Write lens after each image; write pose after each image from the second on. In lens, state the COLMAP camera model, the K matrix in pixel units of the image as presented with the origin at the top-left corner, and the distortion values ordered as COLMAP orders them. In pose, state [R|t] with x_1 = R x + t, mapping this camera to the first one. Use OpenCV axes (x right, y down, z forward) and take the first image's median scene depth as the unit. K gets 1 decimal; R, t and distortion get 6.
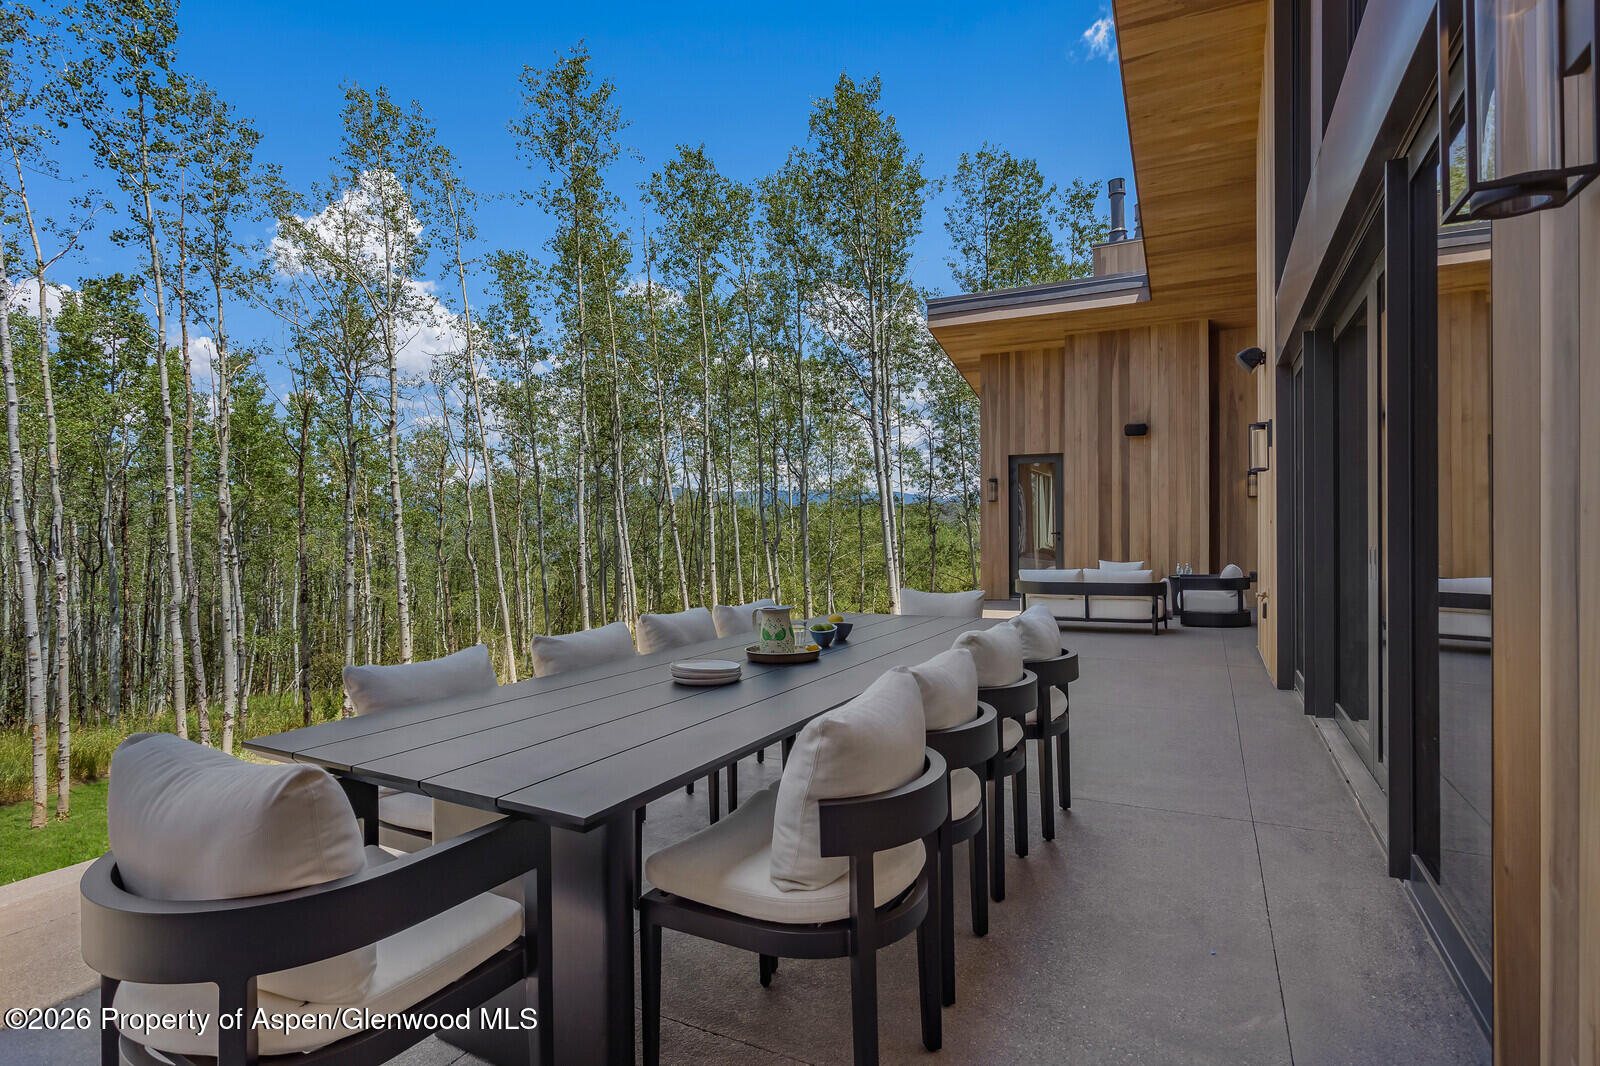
lens RADIAL K [[815.7, 0, 800.0], [0, 815.7, 533.0], [0, 0, 1]] dist [-0.000495, 0.000626]
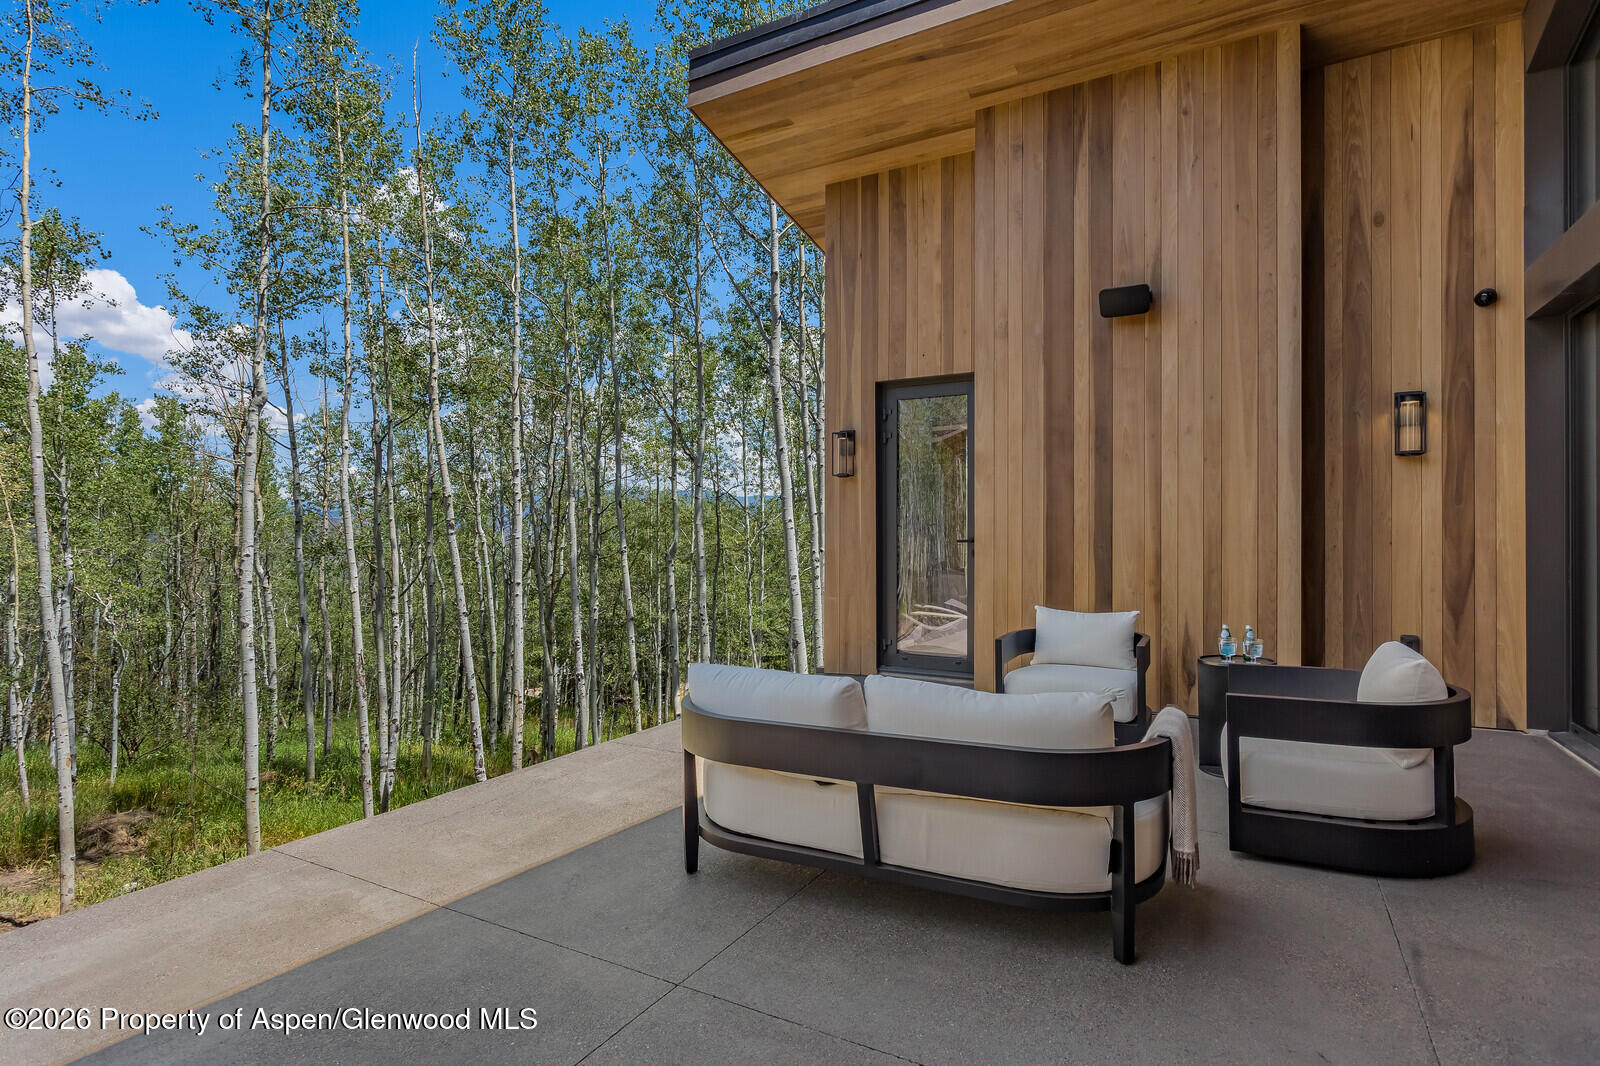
lens RADIAL K [[851.9, 0, 800.0], [0, 851.9, 533.0], [0, 0, 1]] dist [0.003086, 0.000152]
pose [[0.999338, 0.001433, -0.036352, 0.255235], [-0.001601, 0.999988, -0.004580, -0.002243], [0.036345, 0.004635, 0.999329, 0.541920]]
